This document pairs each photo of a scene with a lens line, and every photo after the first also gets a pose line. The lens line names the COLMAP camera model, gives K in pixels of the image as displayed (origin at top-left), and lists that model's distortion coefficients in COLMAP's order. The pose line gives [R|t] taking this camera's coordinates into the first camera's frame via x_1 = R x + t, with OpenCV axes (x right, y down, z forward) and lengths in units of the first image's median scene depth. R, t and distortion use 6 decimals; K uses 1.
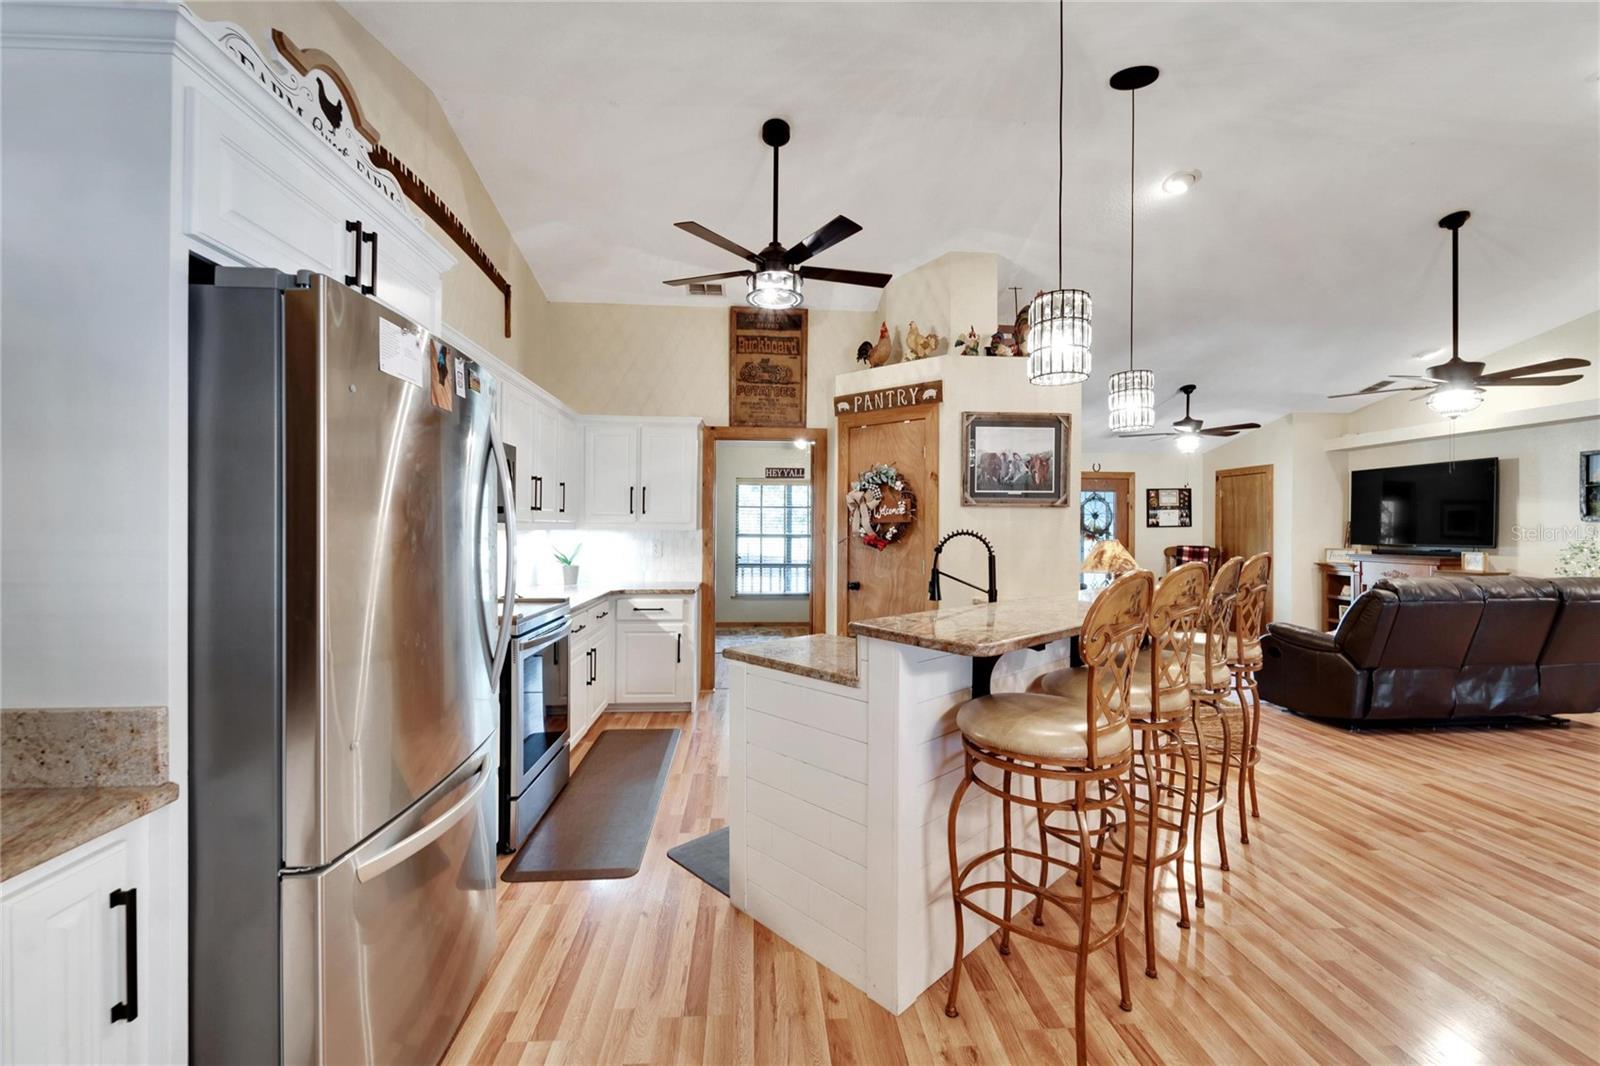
lens RADIAL K [[657.2, 0, 801.5], [0, 657.2, 523.6], [0, 0, 1]] dist [0.003339, -0.001891]
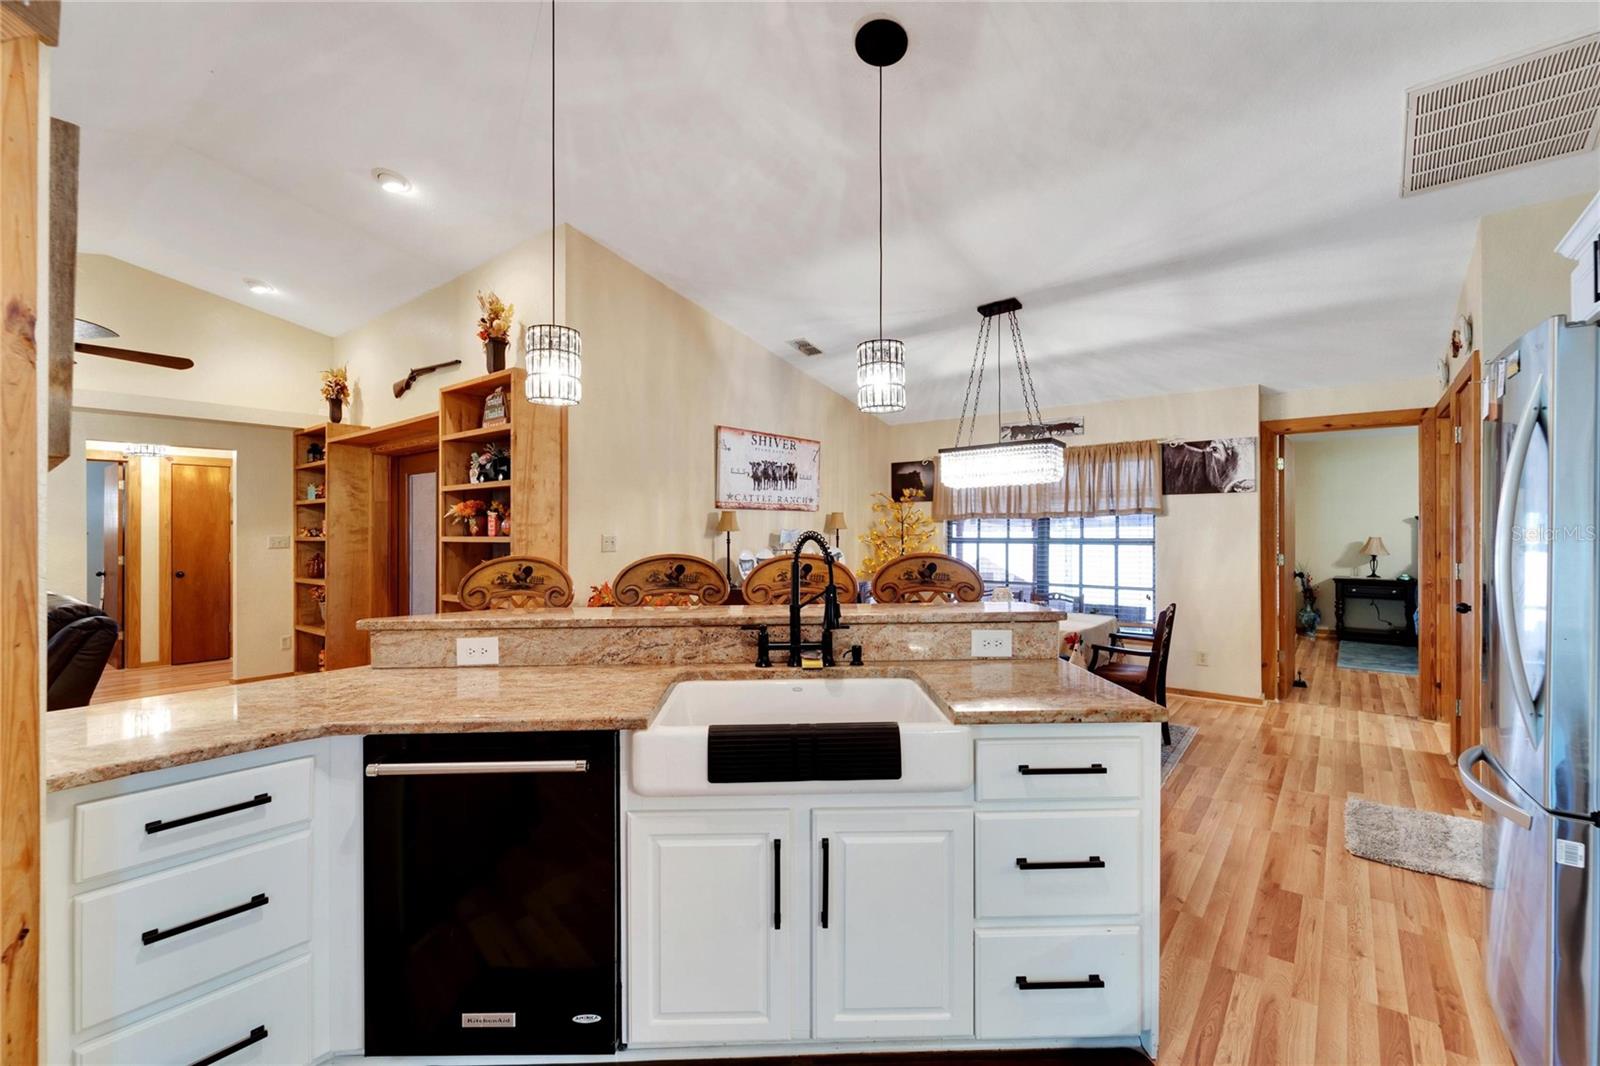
lens RADIAL K [[695.0, 0, 775.2], [0, 695.0, 531.4], [0, 0, 1]] dist [0.001327, -0.000680]
pose [[-0.714797, -0.003620, 0.699322, -0.150094], [-0.002050, 0.999993, 0.003081, 0.002316], [-0.699329, 0.000769, -0.714800, 0.811265]]
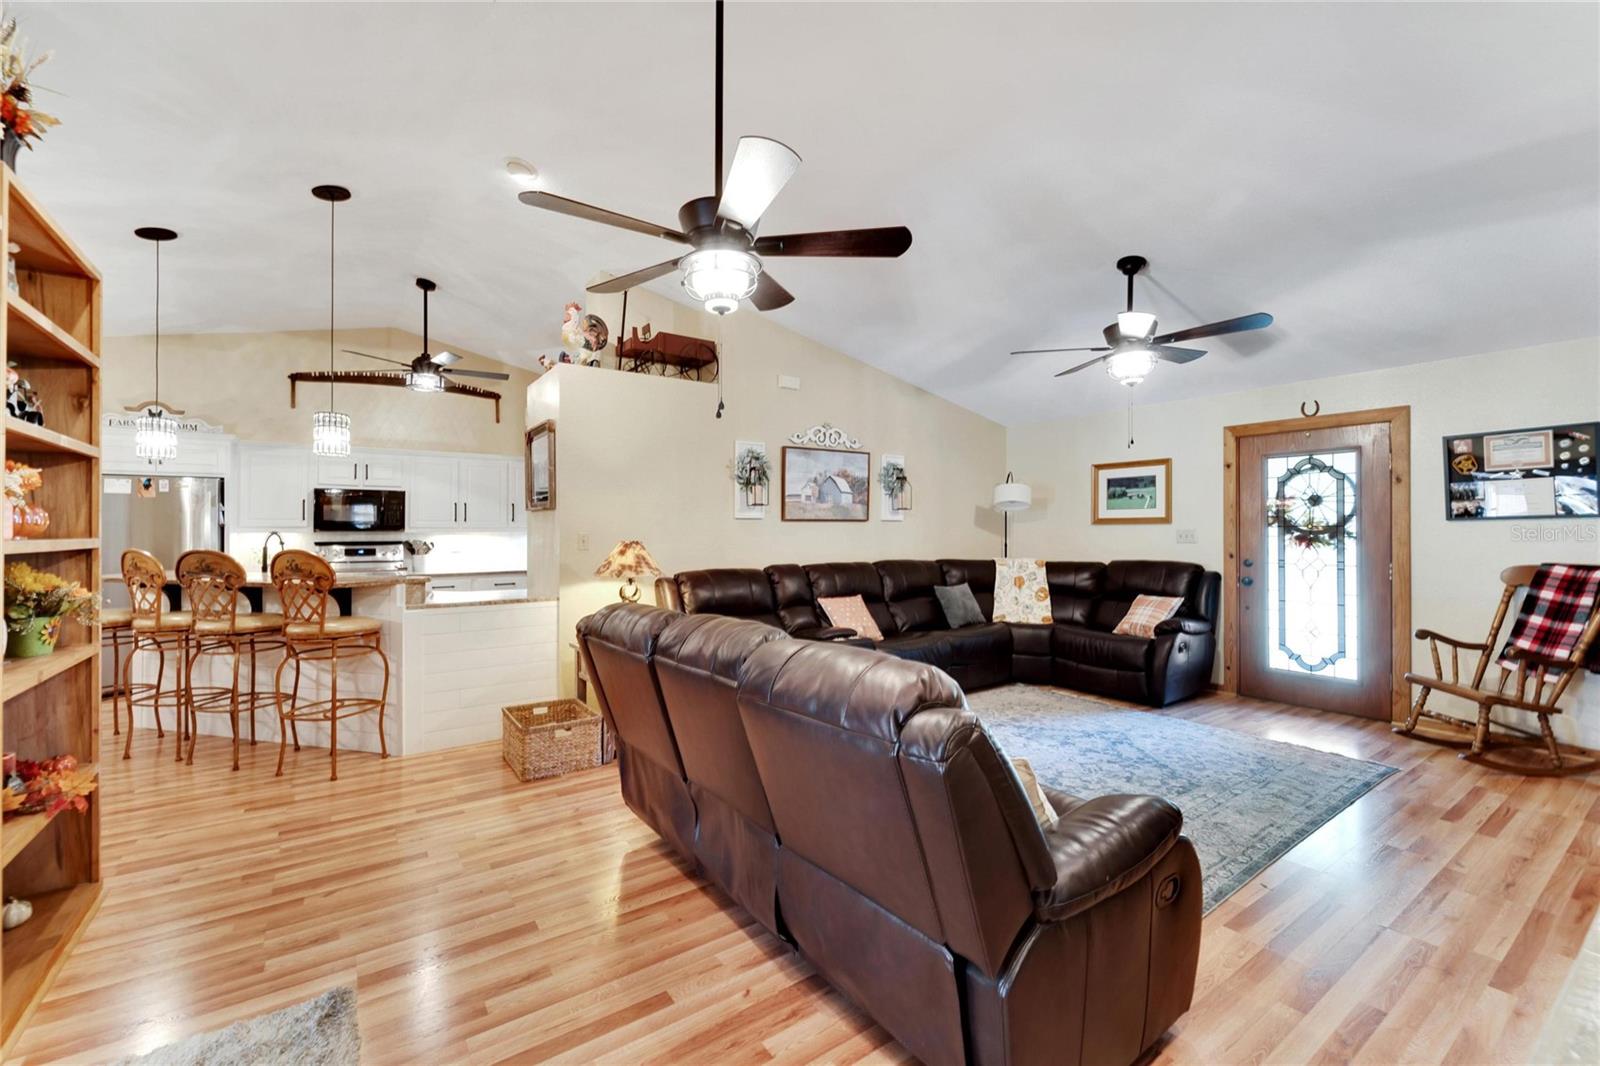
lens RADIAL K [[657.2, 0, 793.5], [0, 657.2, 531.9], [0, 0, 1]] dist [0.003339, -0.001891]
pose [[0.503466, -0.003515, -0.864008, 1.223932], [0.012507, 0.999917, 0.003220, 0.011307], [0.863924, -0.012428, 0.503468, 0.655569]]
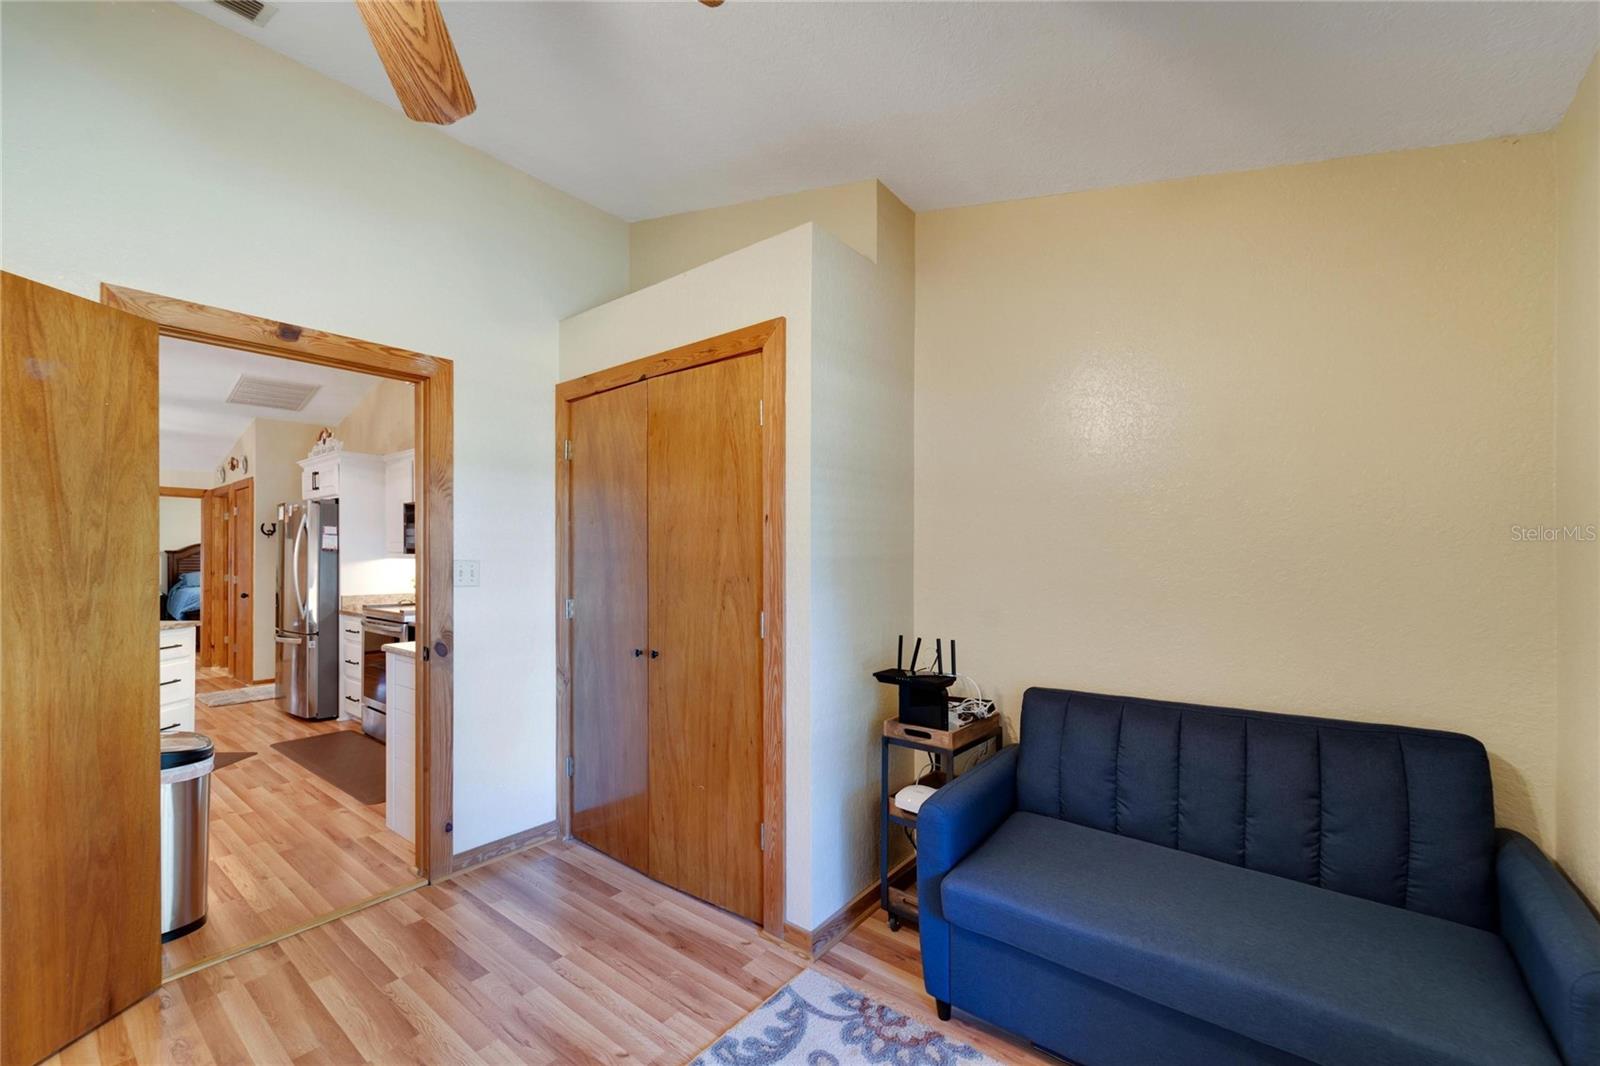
lens RADIAL K [[657.2, 0, 790.5], [0, 657.2, 547.7], [0, 0, 1]] dist [0.003339, -0.001891]
pose [[-0.694321, -0.006679, -0.719634, 0.028725], [0.007315, 0.999840, -0.016337, 0.009209], [0.719628, -0.016608, -0.694161, 1.549015]]
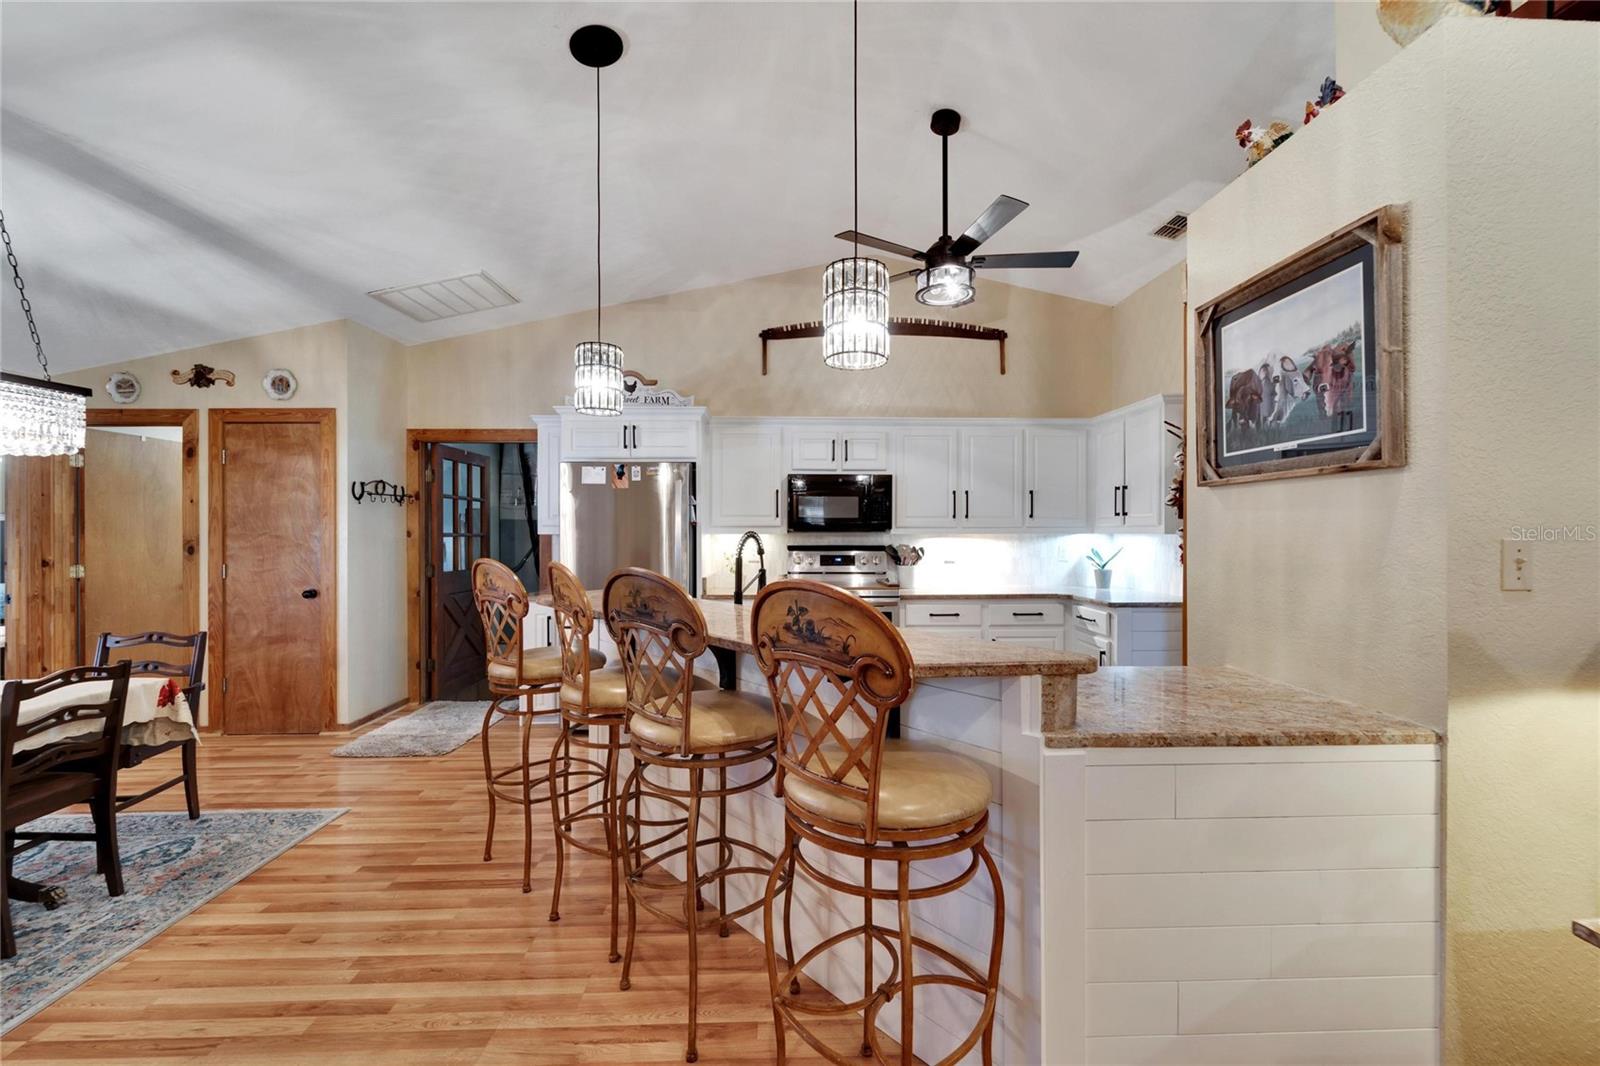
lens RADIAL K [[657.2, 0, 802.7], [0, 657.2, 536.8], [0, 0, 1]] dist [0.003339, -0.001891]
pose [[-0.044222, 0.001317, -0.999021, 0.632122], [0.008504, 0.999963, 0.000942, 0.008605], [0.998986, -0.008454, -0.044231, 0.562750]]
